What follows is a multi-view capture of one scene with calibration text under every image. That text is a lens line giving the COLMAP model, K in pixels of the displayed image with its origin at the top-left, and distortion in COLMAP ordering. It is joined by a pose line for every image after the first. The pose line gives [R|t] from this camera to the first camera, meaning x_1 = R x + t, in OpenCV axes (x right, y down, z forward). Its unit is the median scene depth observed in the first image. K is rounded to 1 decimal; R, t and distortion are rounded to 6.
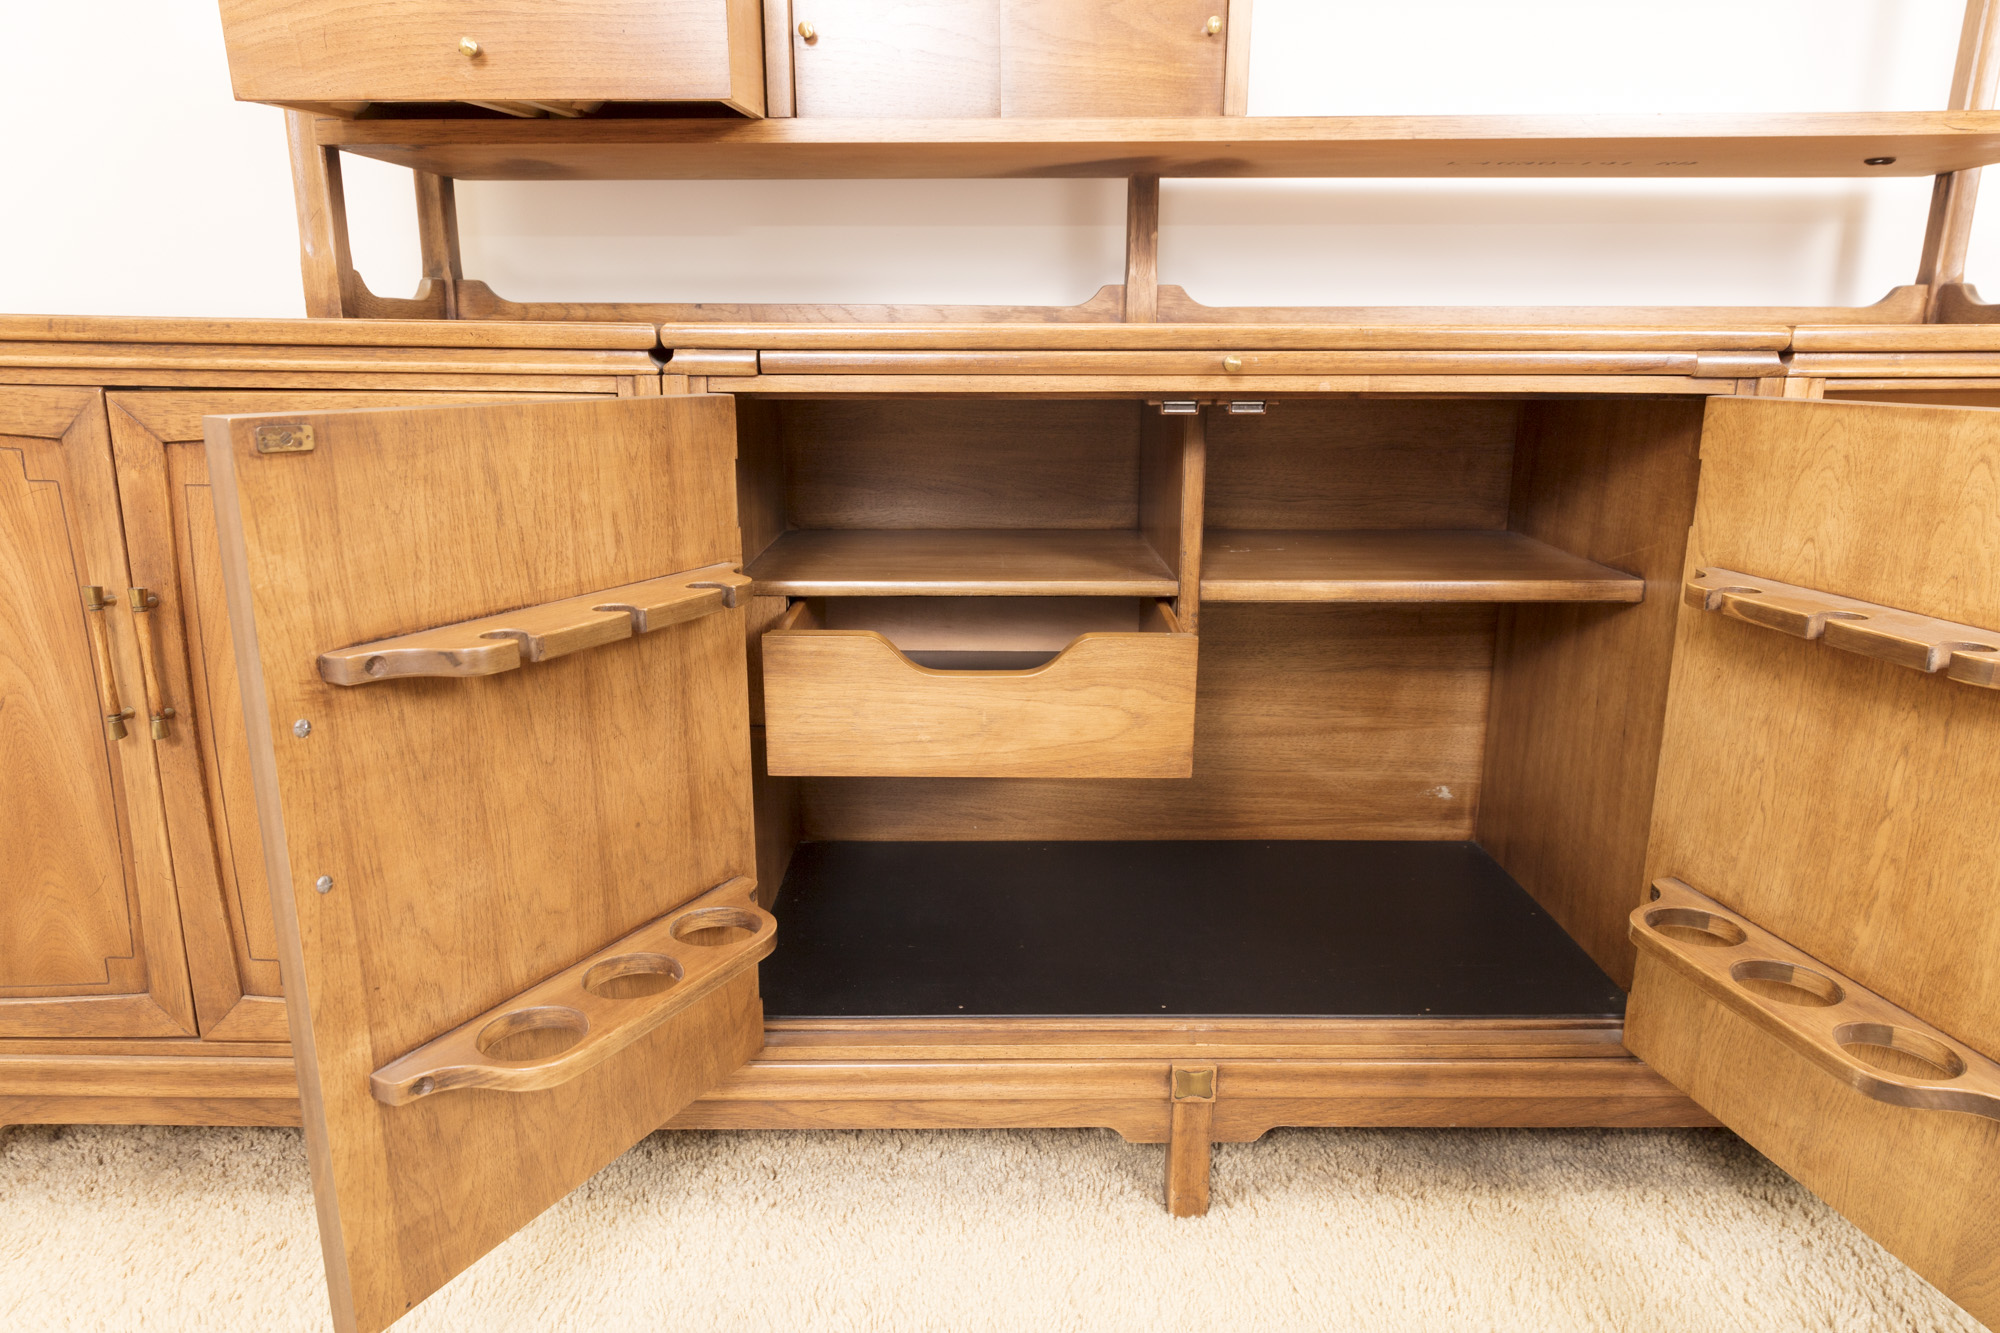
lens RADIAL K [[1301.3, 0, 996.1], [0, 1301.3, 669.9], [0, 0, 1]] dist [0.001043, -0.002652]
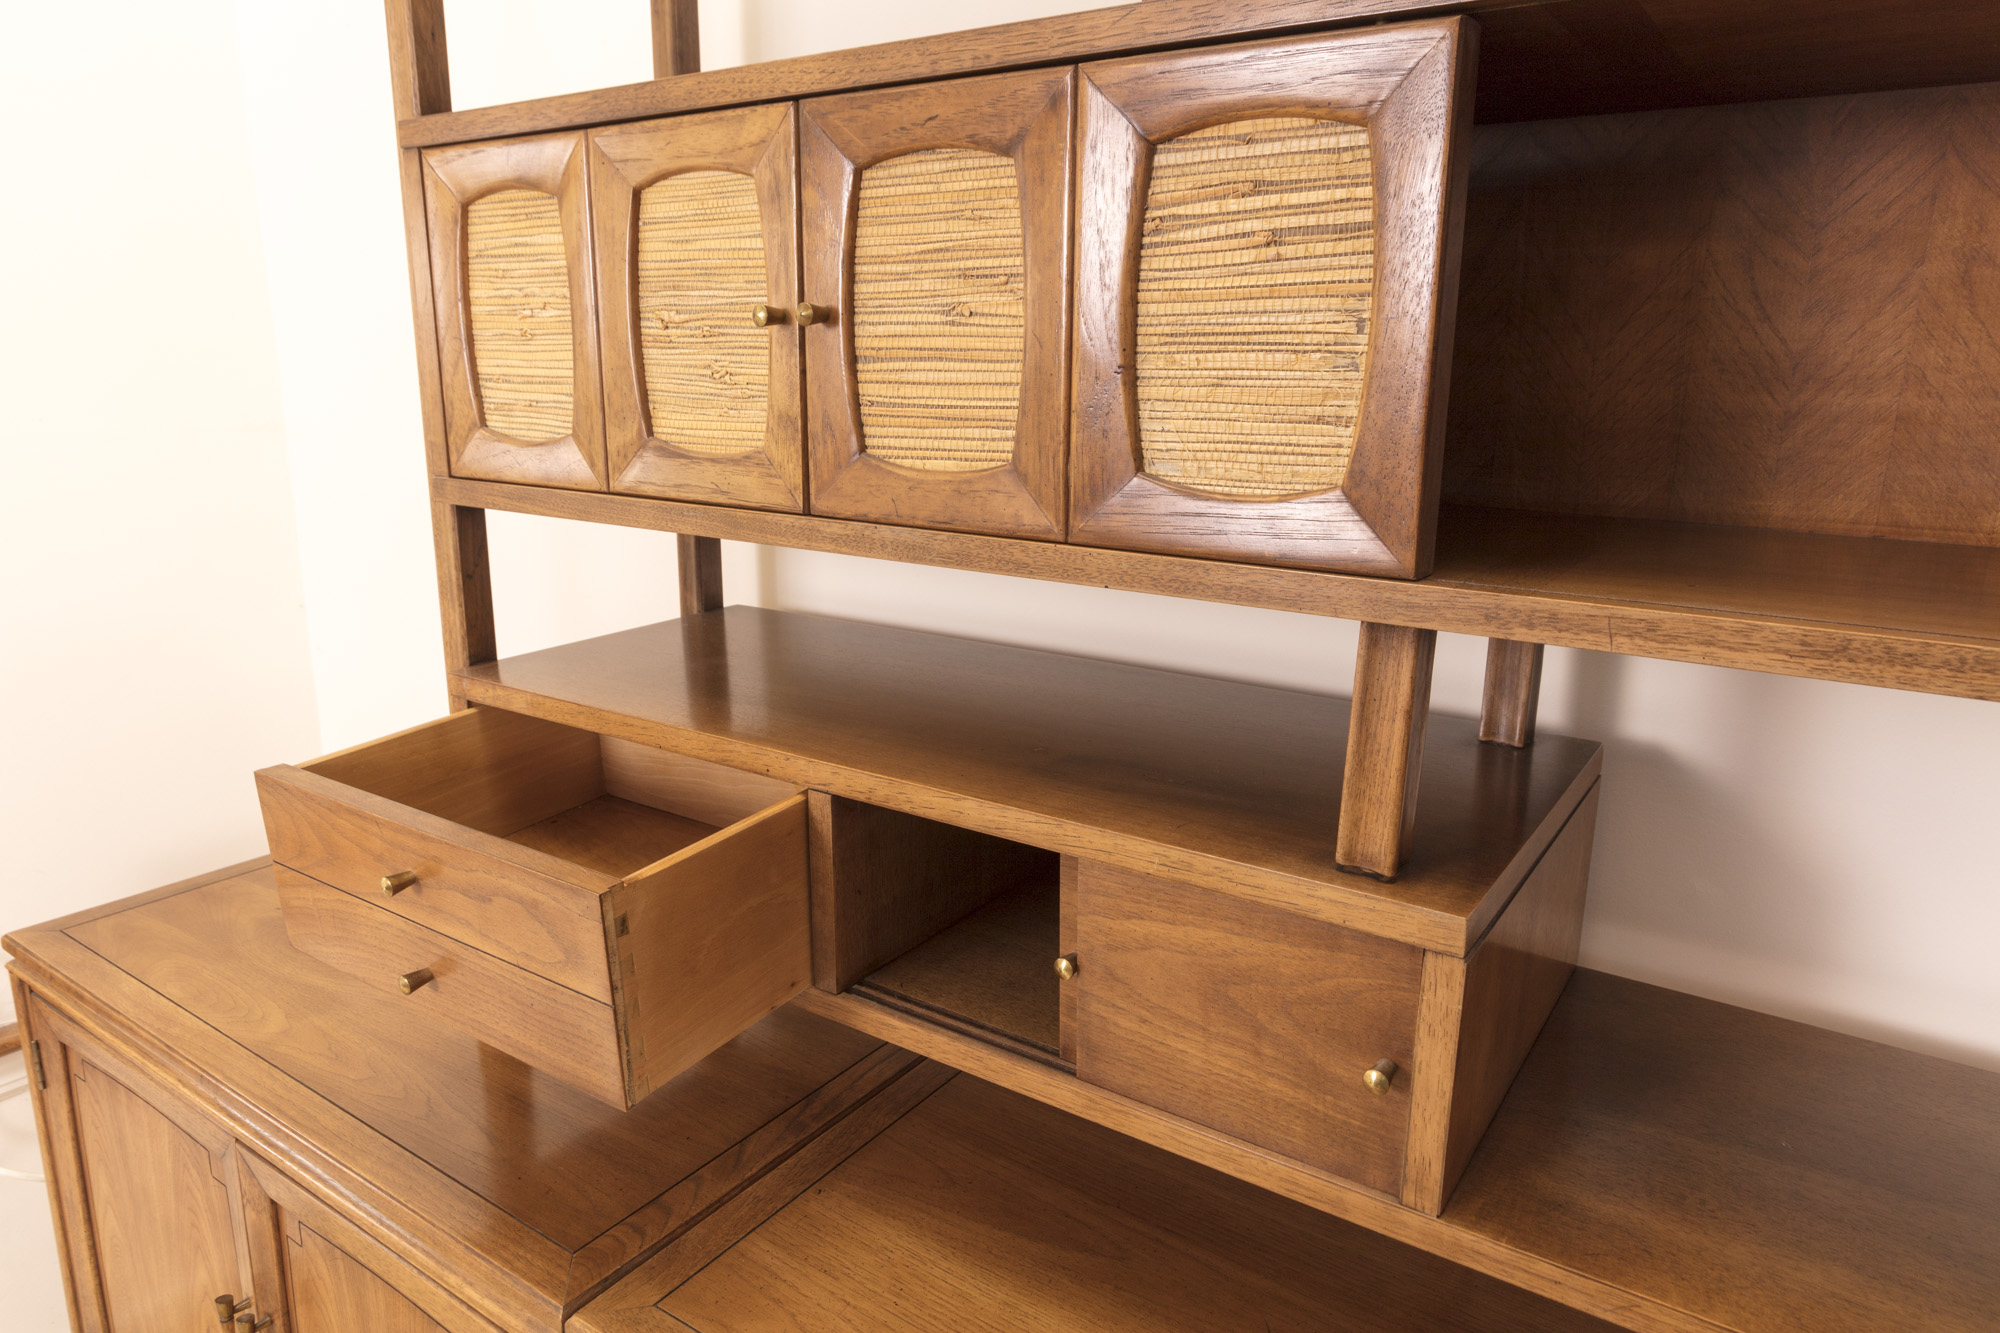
lens RADIAL K [[1295.8, 0, 994.9], [0, 1295.8, 669.5], [0, 0, 1]] dist [-0.000156, -0.002666]
pose [[0.819279, 0.144367, -0.554924, 0.341610], [-0.149878, 0.988057, 0.035772, -0.711096], [0.553461, 0.053864, 0.831132, 0.439227]]
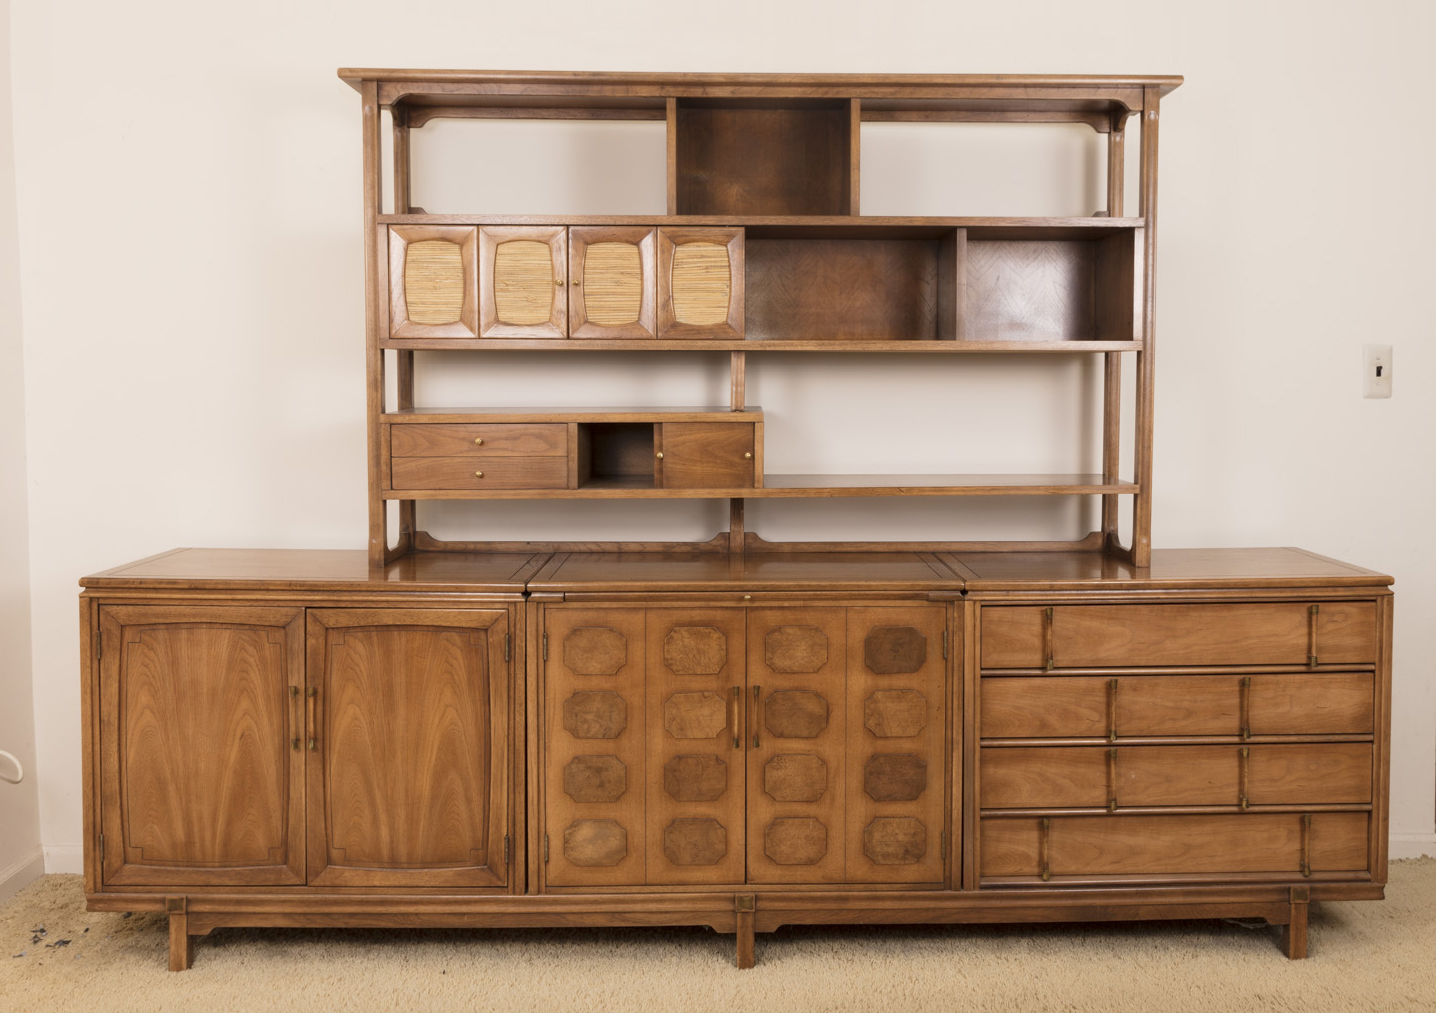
lens RADIAL K [[1304.7, 0, 768.7], [0, 1304.7, 454.8], [0, 0, 1]] dist [0.004364, -0.000918]
pose [[0.999783, -0.000881, 0.020791, 0.164178], [0.004751, 0.982380, -0.186832, -0.028295], [-0.020260, 0.186890, 0.982172, -1.559414]]
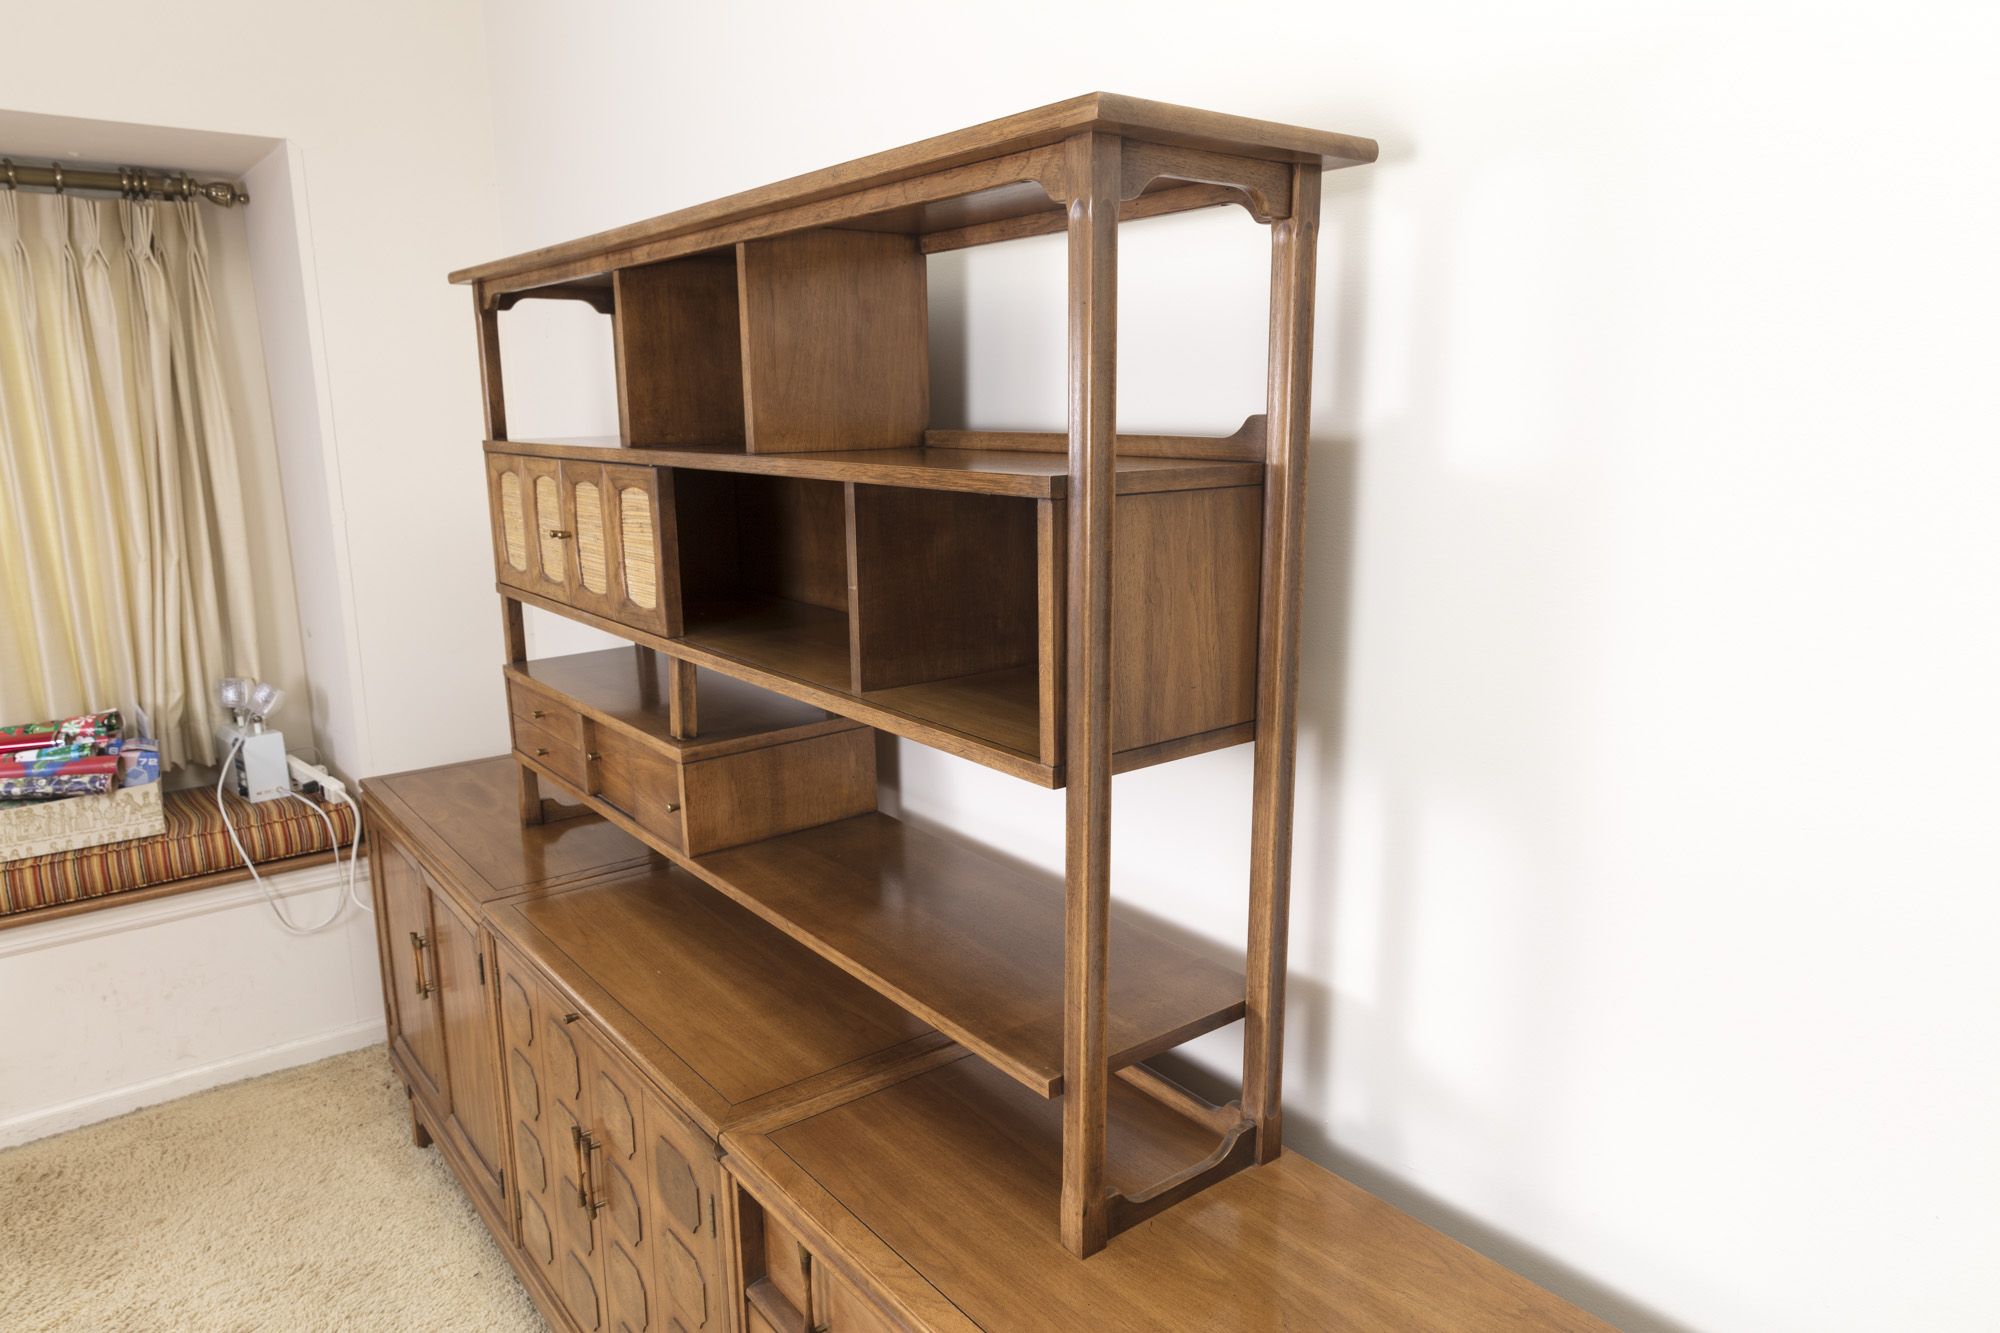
lens RADIAL K [[1305.6, 0, 1003.2], [0, 1305.6, 669.1], [0, 0, 1]] dist [0.001203, -0.000982]
pose [[0.605489, 0.154388, -0.780735, 1.841039], [-0.182576, 0.981786, 0.052550, -0.892716], [0.774628, 0.110725, 0.622648, 0.270663]]
